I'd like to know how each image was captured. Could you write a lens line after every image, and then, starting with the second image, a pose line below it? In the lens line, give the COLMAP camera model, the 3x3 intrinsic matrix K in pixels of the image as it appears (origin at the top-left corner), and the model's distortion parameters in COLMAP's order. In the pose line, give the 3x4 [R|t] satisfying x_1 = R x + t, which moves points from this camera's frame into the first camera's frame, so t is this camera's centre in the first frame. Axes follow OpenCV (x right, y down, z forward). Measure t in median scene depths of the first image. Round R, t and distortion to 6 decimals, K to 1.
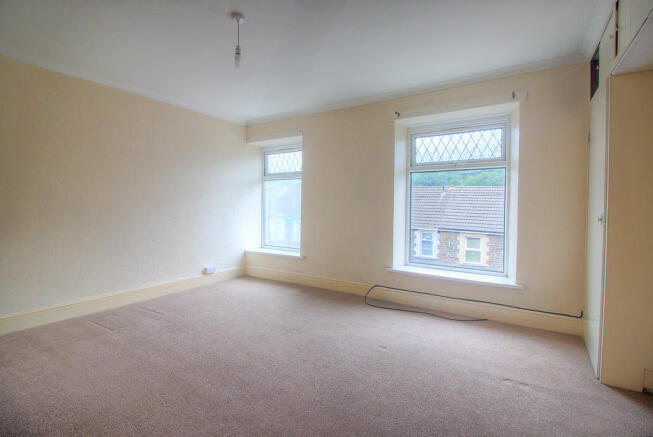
lens RADIAL K [[311.9, 0, 324.1], [0, 311.9, 212.0], [0, 0, 1]] dist [-0.000028, -0.000075]
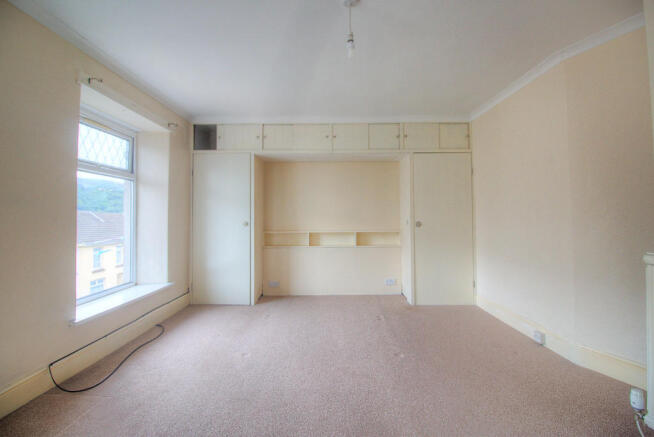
lens RADIAL K [[307.5, 0, 328.6], [0, 307.5, 213.7], [0, 0, 1]] dist [0.001845, -0.011158]
pose [[-0.552657, 0.005572, 0.833390, -0.606202], [0.022894, 0.999702, 0.008498, -0.023681], [-0.833094, 0.023777, -0.552620, 0.986745]]
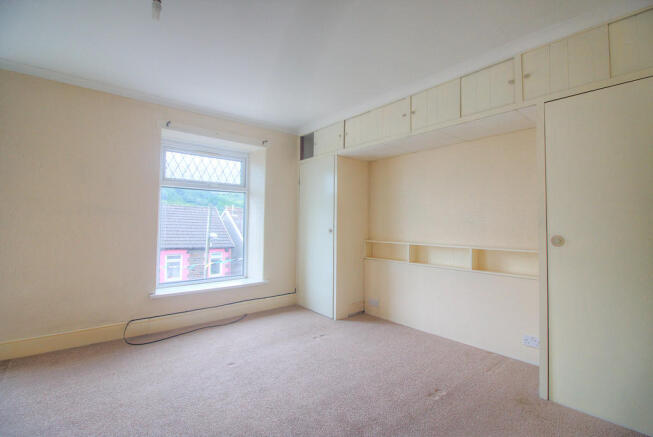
lens RADIAL K [[305.2, 0, 324.4], [0, 305.2, 213.5], [0, 0, 1]] dist [-0.004542, -0.000594]
pose [[0.292826, 0.026921, 0.955787, -0.502996], [0.020308, 0.999203, -0.034366, -0.006712], [-0.955950, 0.029473, 0.292045, 0.309326]]
